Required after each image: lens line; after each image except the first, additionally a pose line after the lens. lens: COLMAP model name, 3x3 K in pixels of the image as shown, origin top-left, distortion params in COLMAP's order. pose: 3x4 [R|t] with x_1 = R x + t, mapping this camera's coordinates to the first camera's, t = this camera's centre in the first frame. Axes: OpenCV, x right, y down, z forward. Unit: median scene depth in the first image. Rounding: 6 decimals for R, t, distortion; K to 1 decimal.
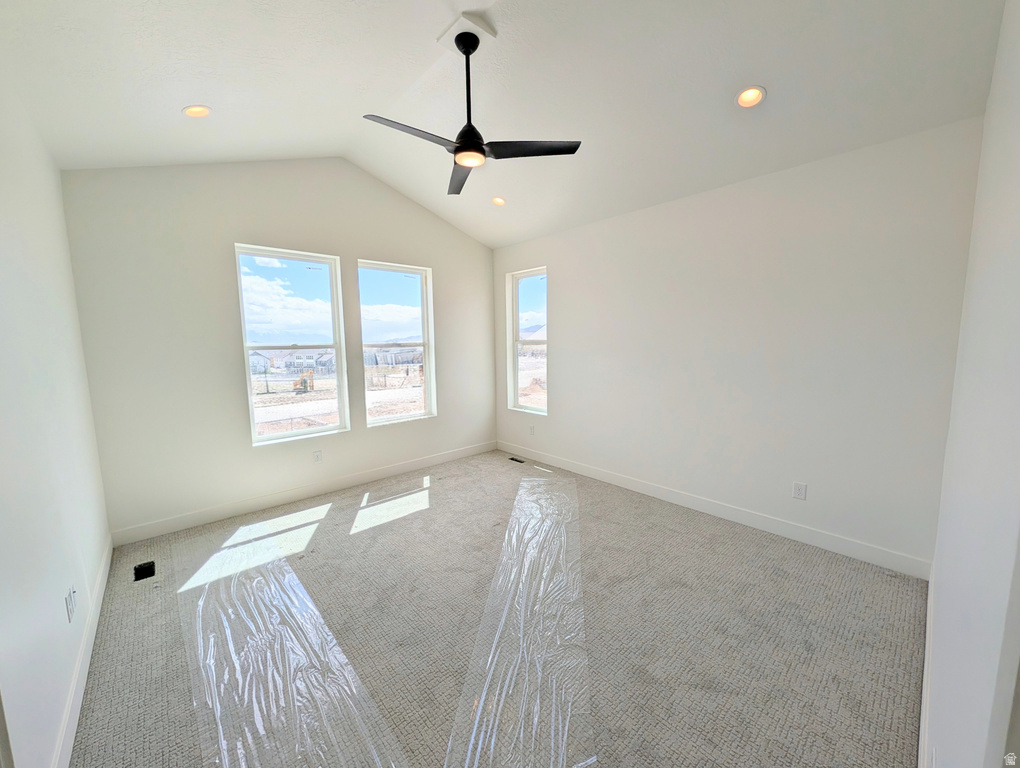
lens RADIAL K [[392.8, 0, 502.6], [0, 392.8, 385.4], [0, 0, 1]] dist [-0.000528, 0.000369]
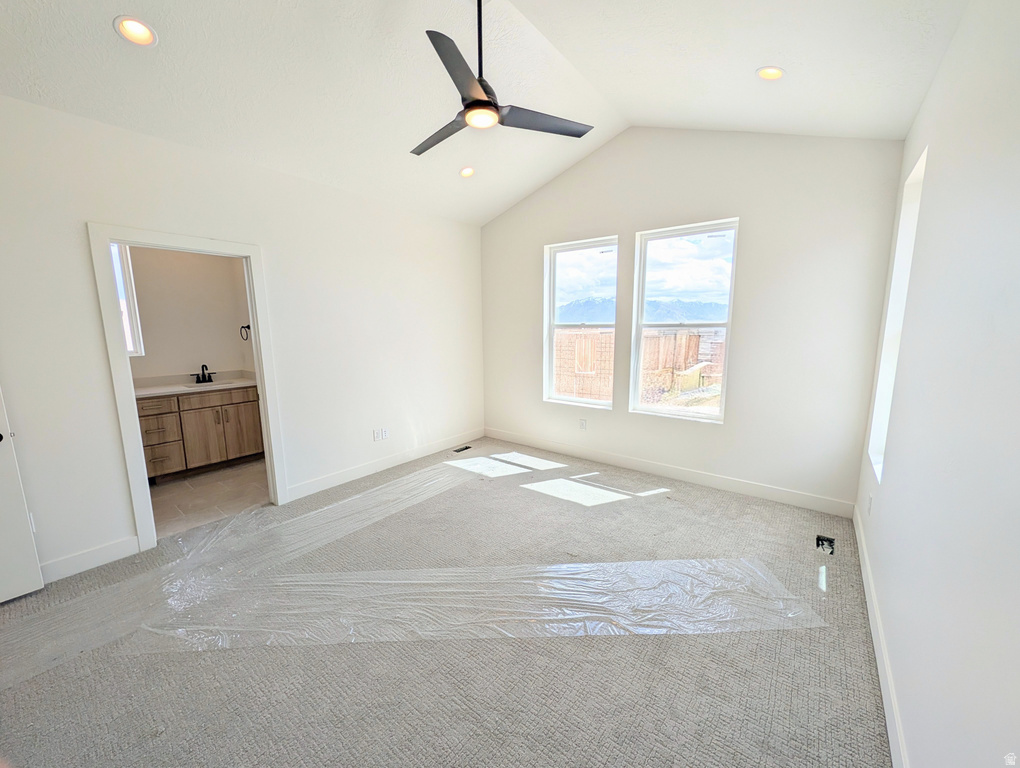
lens RADIAL K [[392.8, 0, 505.9], [0, 392.8, 385.2], [0, 0, 1]] dist [-0.000528, 0.000369]
pose [[0.161304, 0.161793, -0.973552, 0.557248], [-0.104519, 0.983723, 0.146166, -0.068267], [0.981355, 0.078177, 0.175588, 0.573137]]
